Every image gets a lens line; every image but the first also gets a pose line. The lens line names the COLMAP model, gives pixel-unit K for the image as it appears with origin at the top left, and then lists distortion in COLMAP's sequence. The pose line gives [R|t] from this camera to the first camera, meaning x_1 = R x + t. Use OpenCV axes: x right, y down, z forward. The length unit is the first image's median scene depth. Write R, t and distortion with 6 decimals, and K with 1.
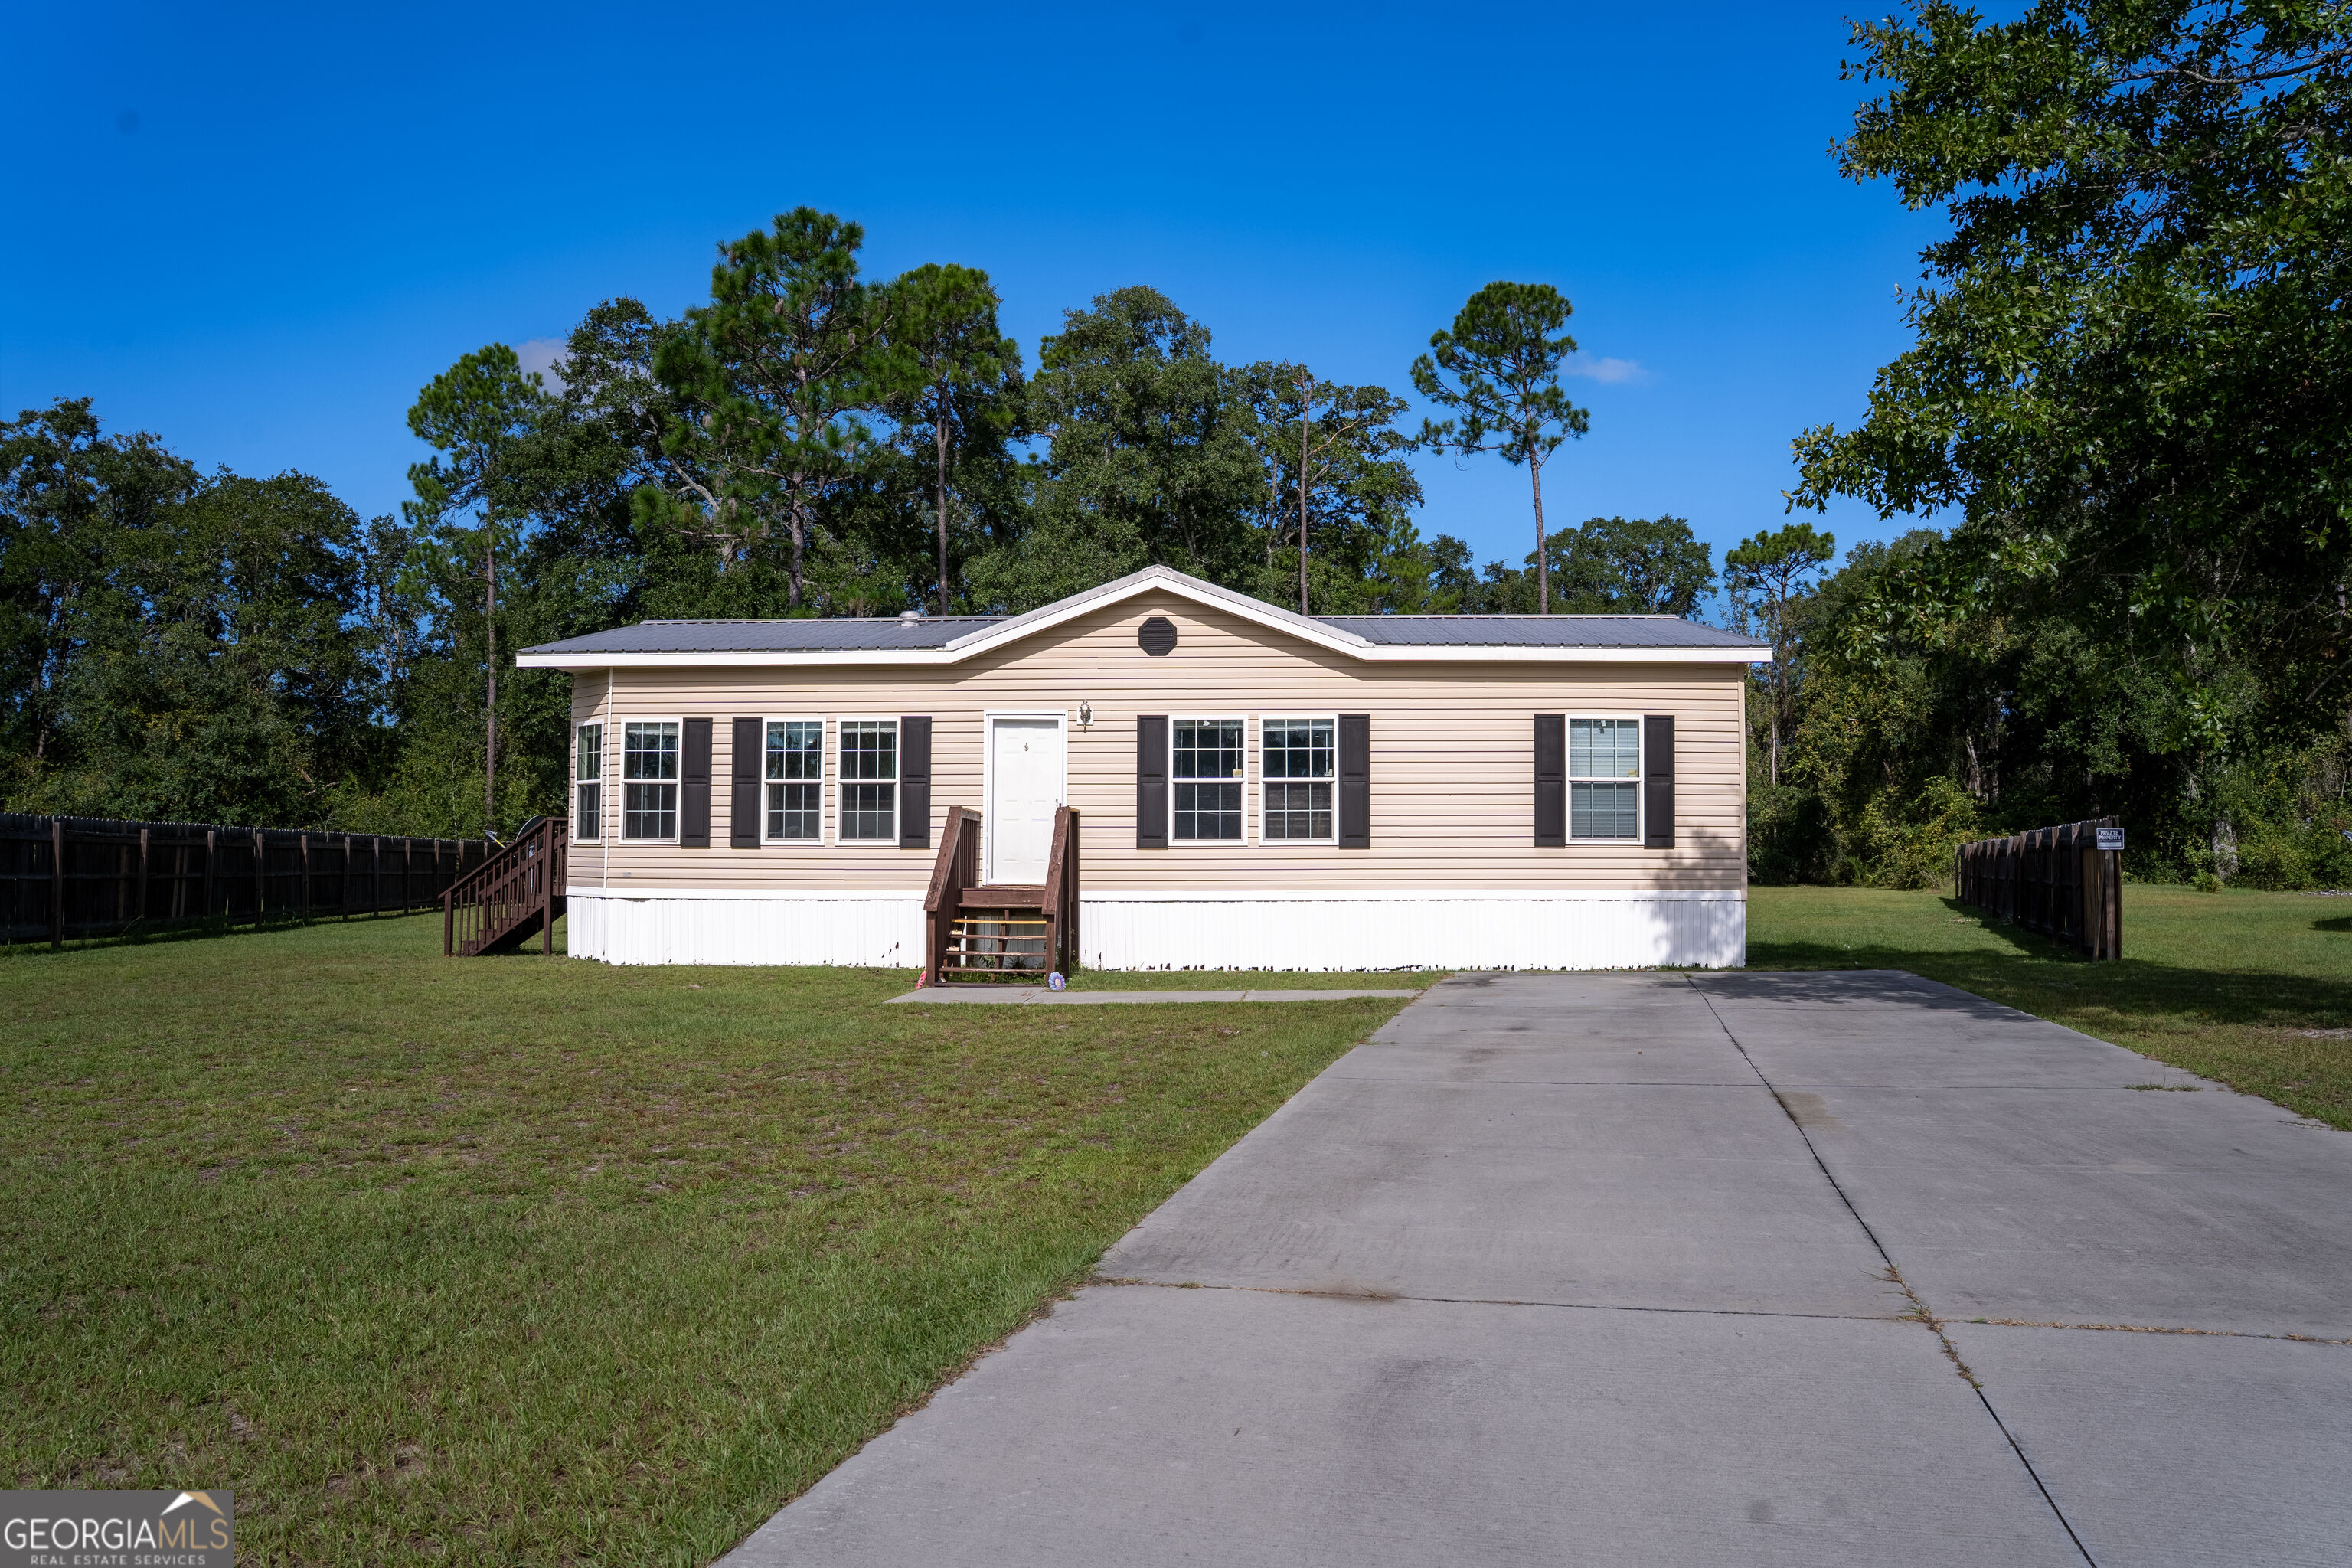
lens RADIAL K [[1593.6, 0, 1159.2], [0, 1593.6, 792.3], [0, 0, 1]] dist [-0.139667, 0.072313]
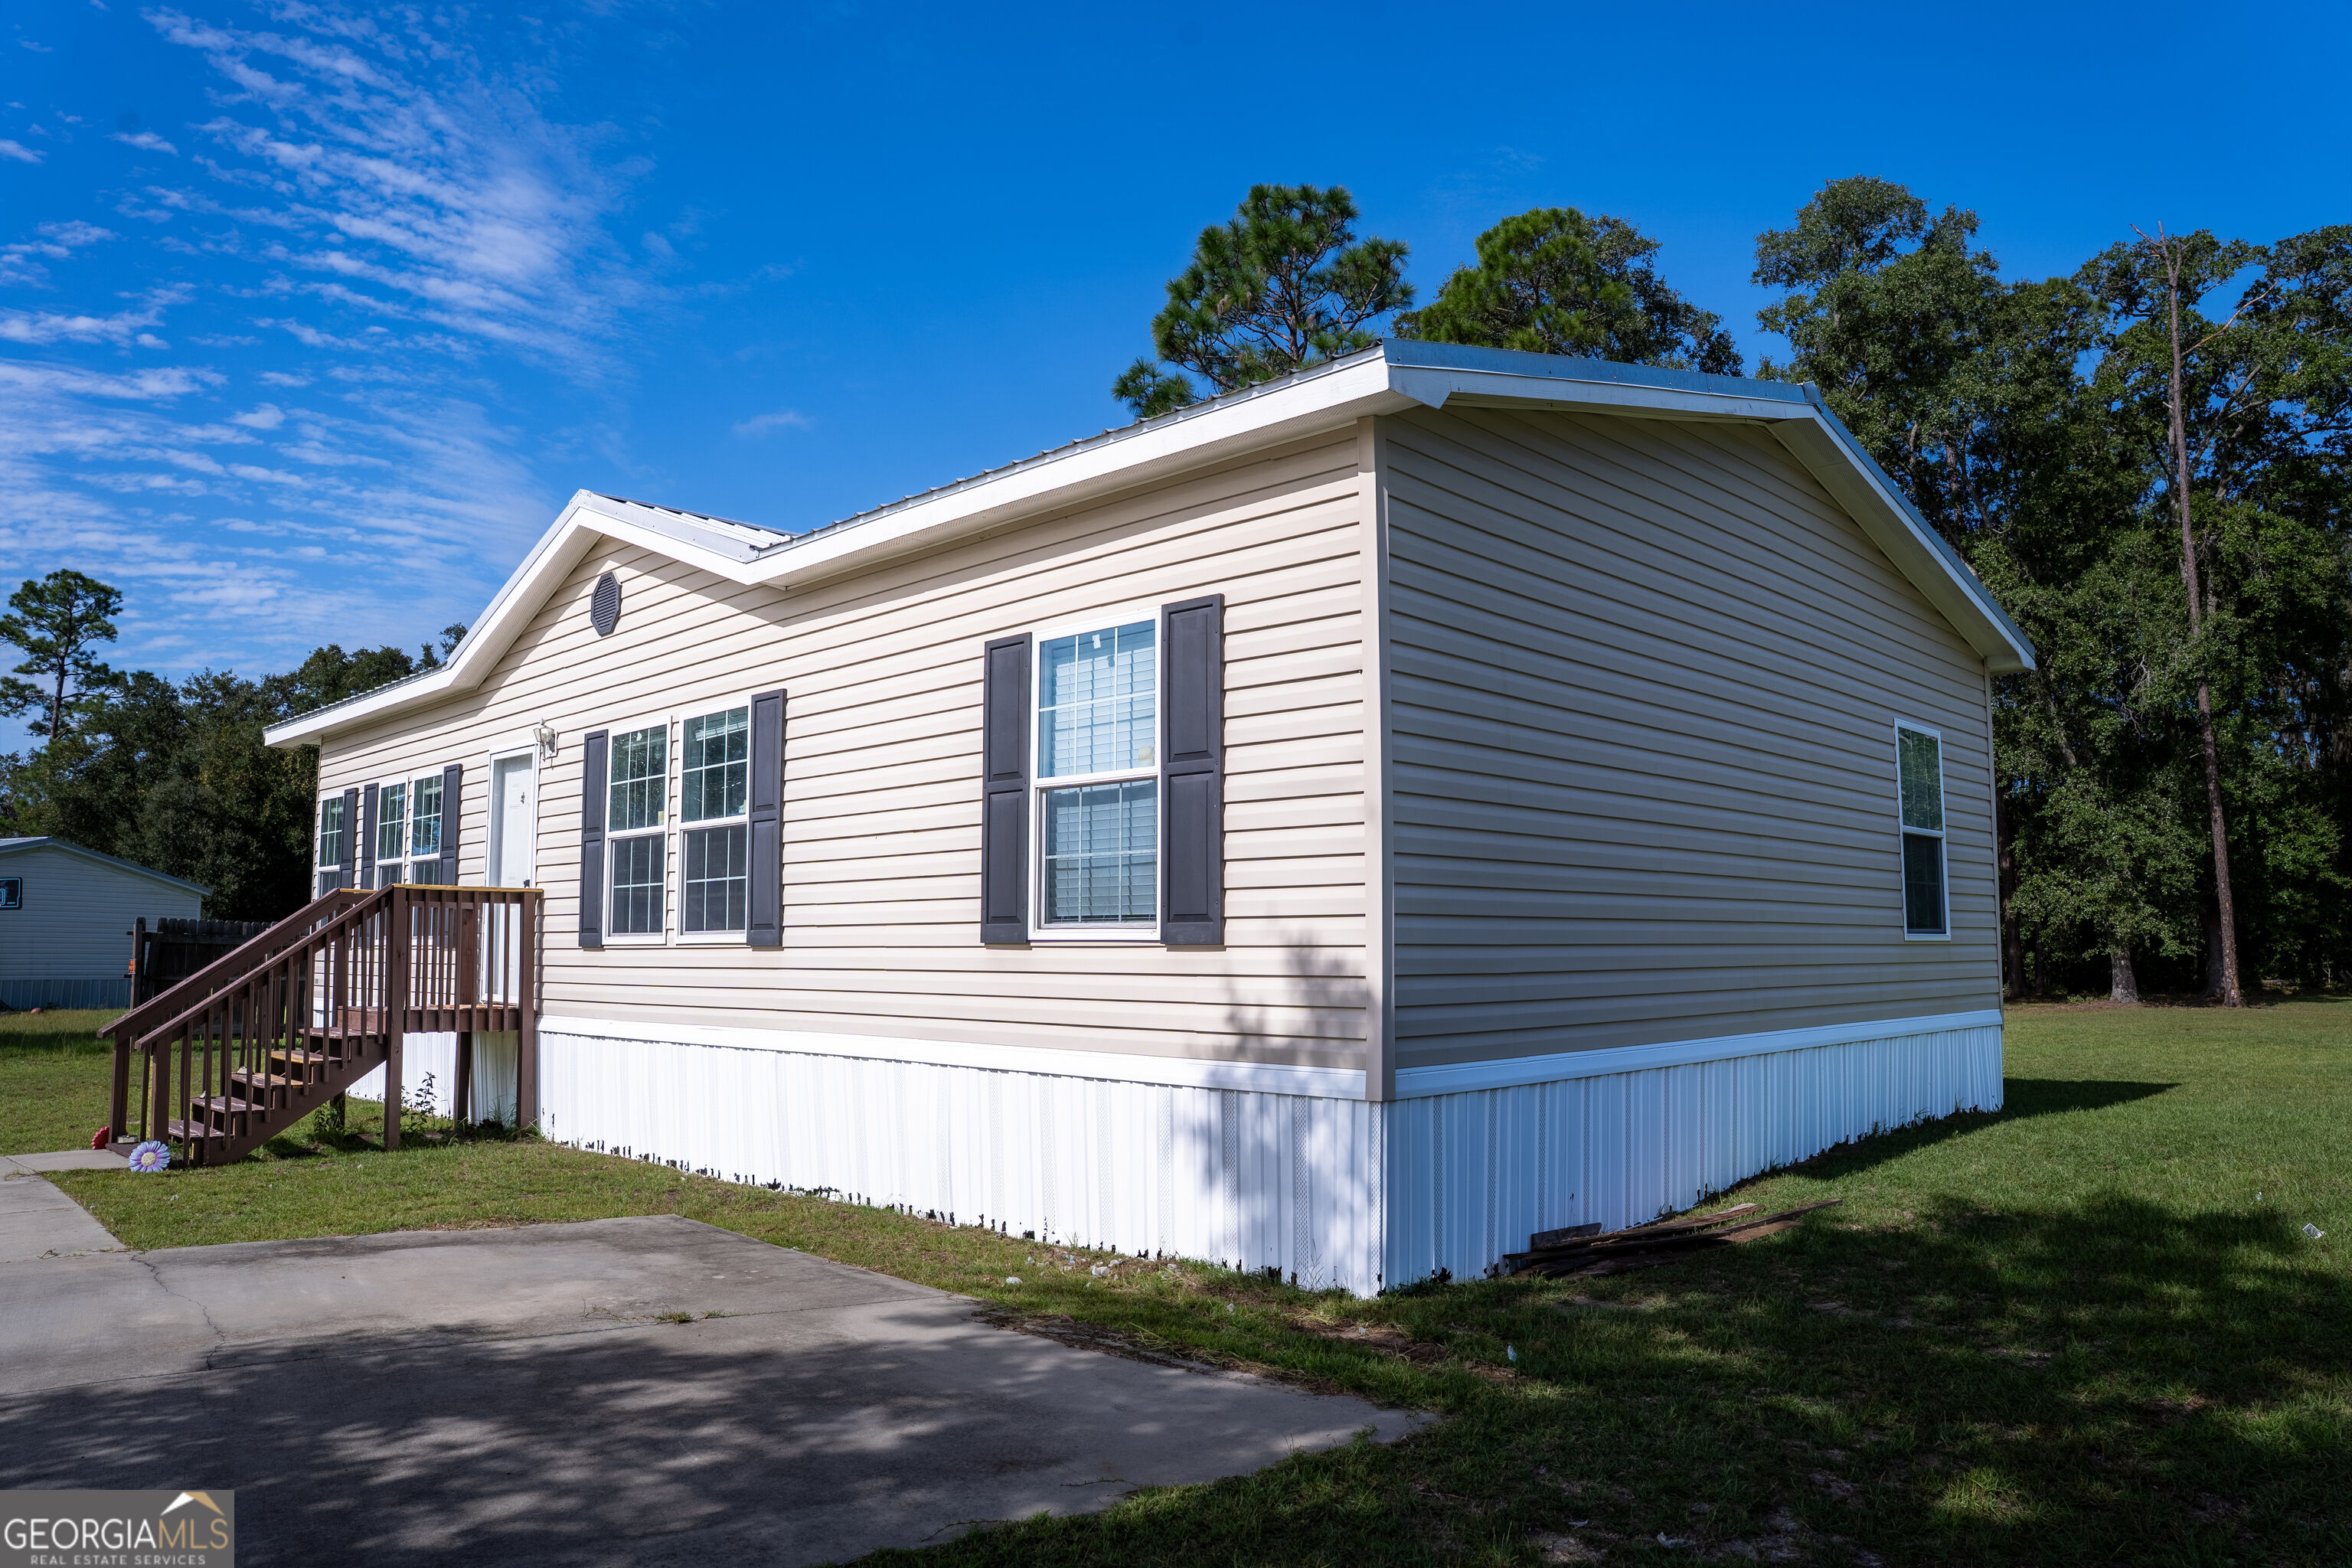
lens RADIAL K [[1593.6, 0, 1159.2], [0, 1593.6, 792.3], [0, 0, 1]] dist [-0.139667, 0.072313]
pose [[0.731781, -0.070286, -0.677906, 0.564287], [0.037008, 0.997299, -0.063451, 0.021447], [0.680534, 0.021344, 0.732405, 0.703711]]
